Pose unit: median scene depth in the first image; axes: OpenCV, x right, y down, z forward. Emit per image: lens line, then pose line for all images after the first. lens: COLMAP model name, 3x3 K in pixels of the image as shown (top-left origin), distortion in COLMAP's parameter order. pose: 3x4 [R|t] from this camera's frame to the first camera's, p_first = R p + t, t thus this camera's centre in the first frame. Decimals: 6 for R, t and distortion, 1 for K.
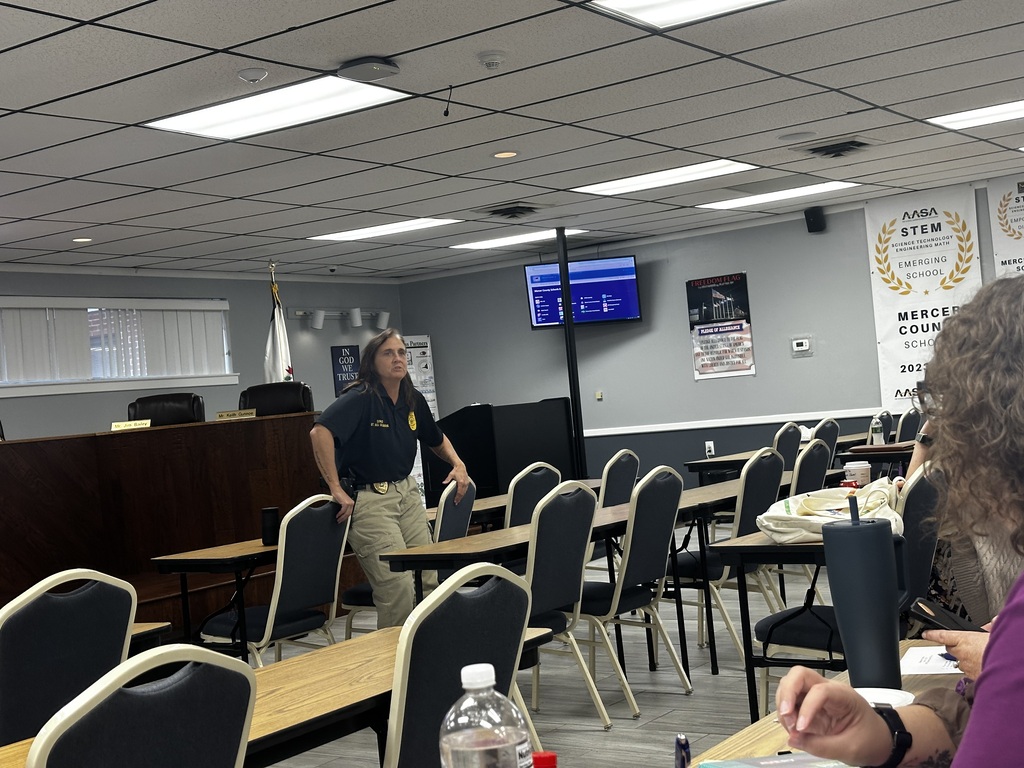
lens RADIAL K [[1434.2, 0, 497.9], [0, 1434.2, 379.0], [0, 0, 1]] dist [0.116532, 0.000000]
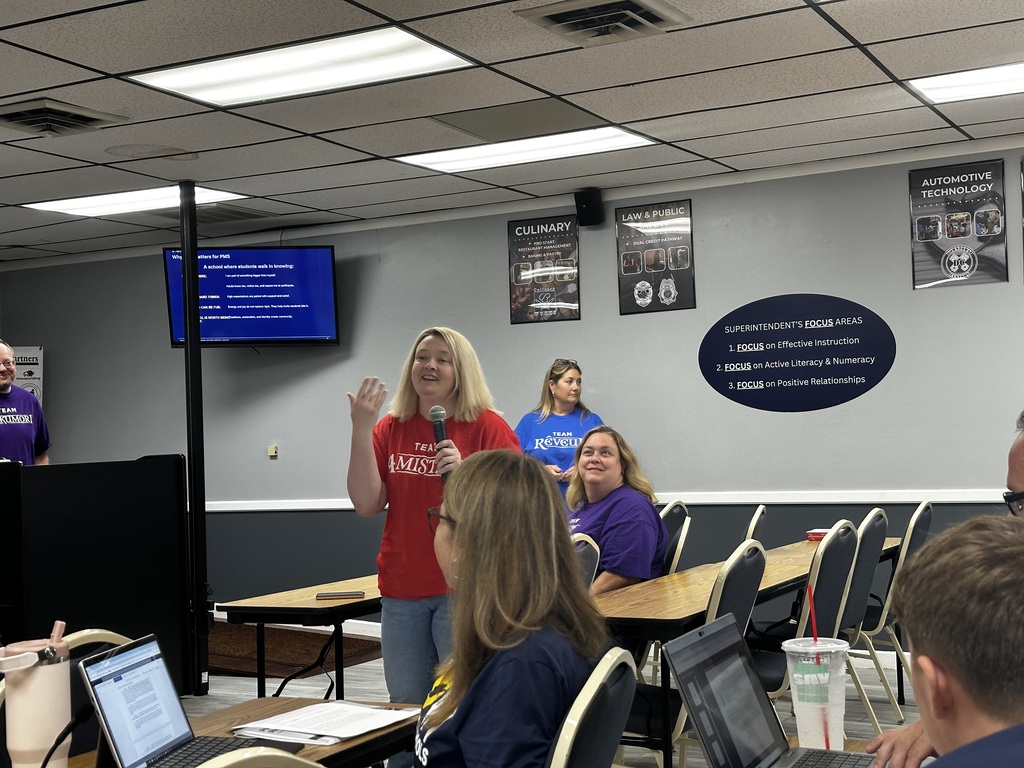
lens RADIAL K [[1434.2, 0, 518.8], [0, 1434.2, 399.3], [0, 0, 1]] dist [0.116532, 0.000000]
pose [[0.989160, 0.057884, 0.134952, 0.096889], [-0.055447, 0.998225, -0.021749, -0.004816], [-0.135972, 0.014031, 0.990613, 0.325583]]
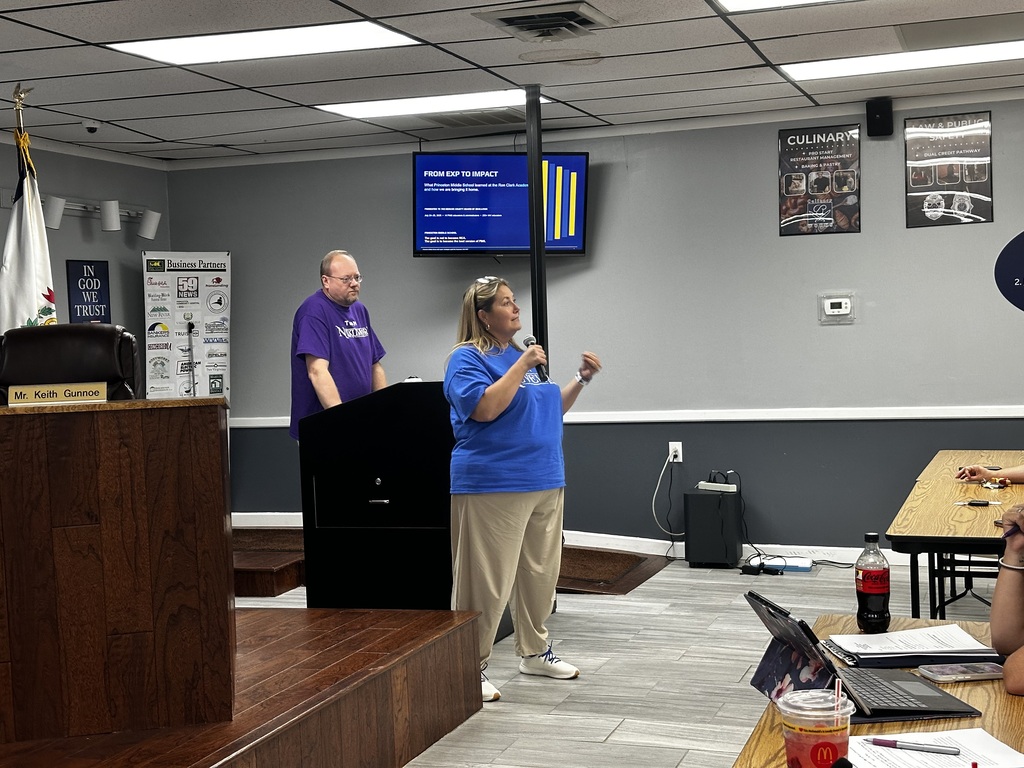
lens RADIAL K [[1434.2, 0, 503.4], [0, 1434.2, 389.2], [0, 0, 1]] dist [0.116532, 0.000000]
pose [[0.958641, 0.044056, 0.281189, -0.118358], [-0.056763, 0.997694, 0.037200, -0.001344], [-0.278902, -0.051622, 0.958931, 0.382899]]
